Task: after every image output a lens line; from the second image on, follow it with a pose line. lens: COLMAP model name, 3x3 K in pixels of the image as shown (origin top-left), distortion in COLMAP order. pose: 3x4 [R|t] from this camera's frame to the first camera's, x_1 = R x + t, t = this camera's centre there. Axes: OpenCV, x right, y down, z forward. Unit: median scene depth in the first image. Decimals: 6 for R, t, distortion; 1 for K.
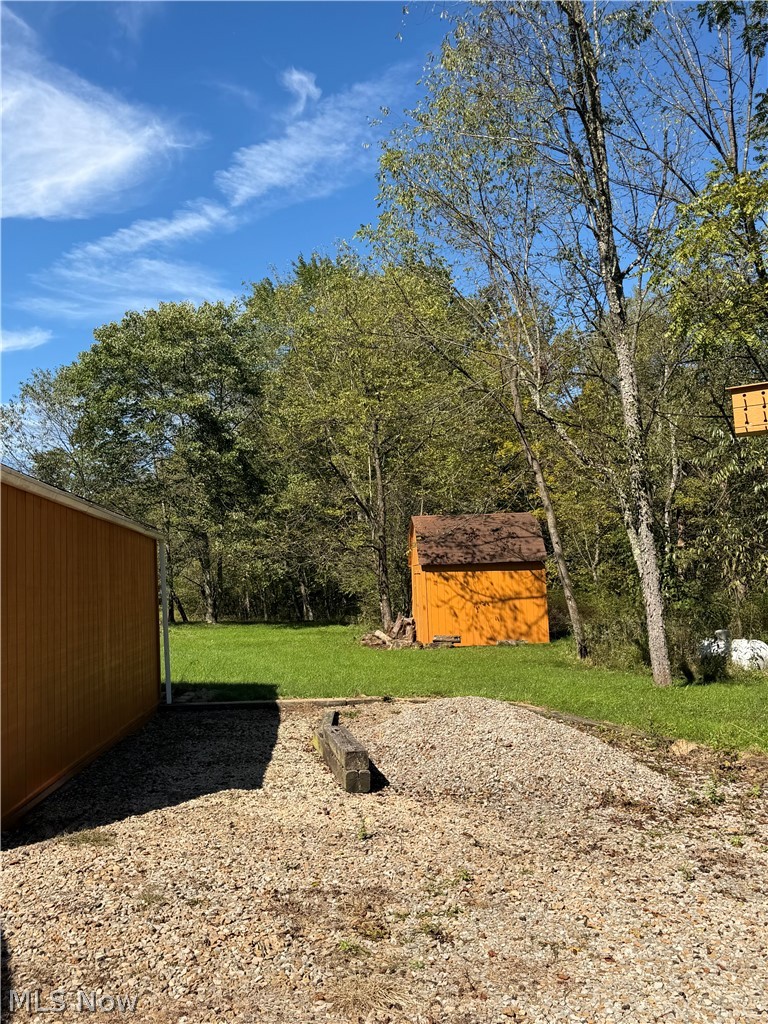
lens RADIAL K [[903.4, 0, 384.0], [0, 903.4, 515.7], [0, 0, 1]] dist [0.093310, 0.002273]
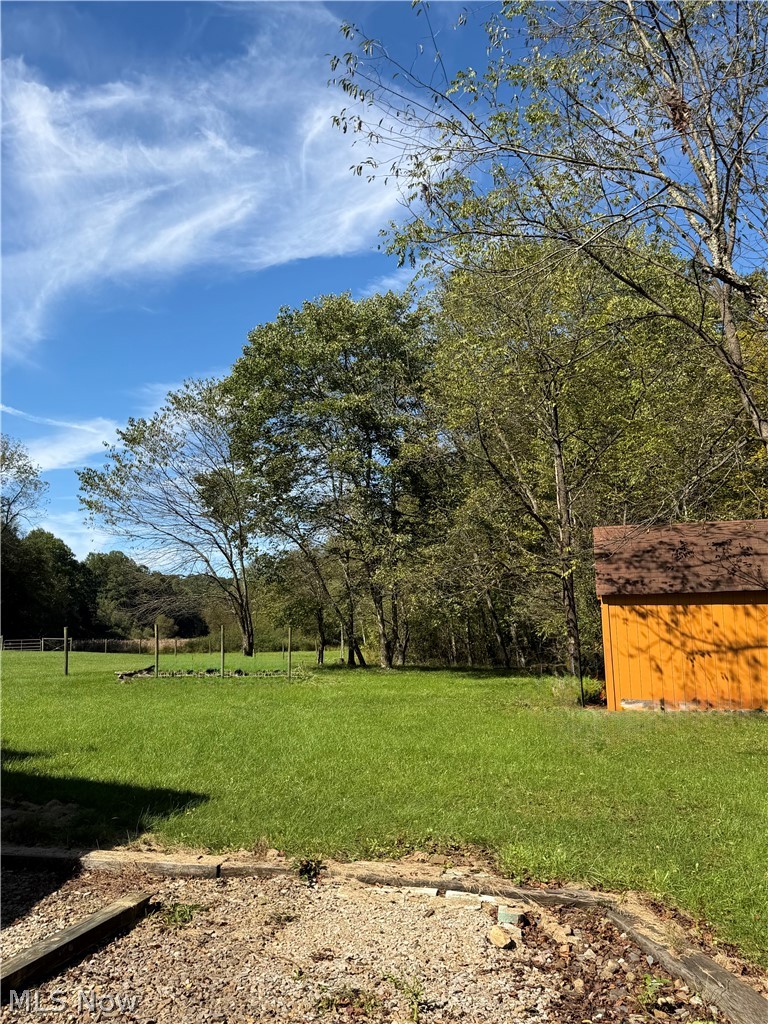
lens RADIAL K [[903.4, 0, 385.5], [0, 903.4, 511.4], [0, 0, 1]] dist [0.093310, 0.002273]
pose [[0.956743, -0.024529, -0.289899, 0.084105], [0.009769, 0.998586, -0.052254, 0.025230], [0.290771, 0.047162, 0.955630, 0.281476]]
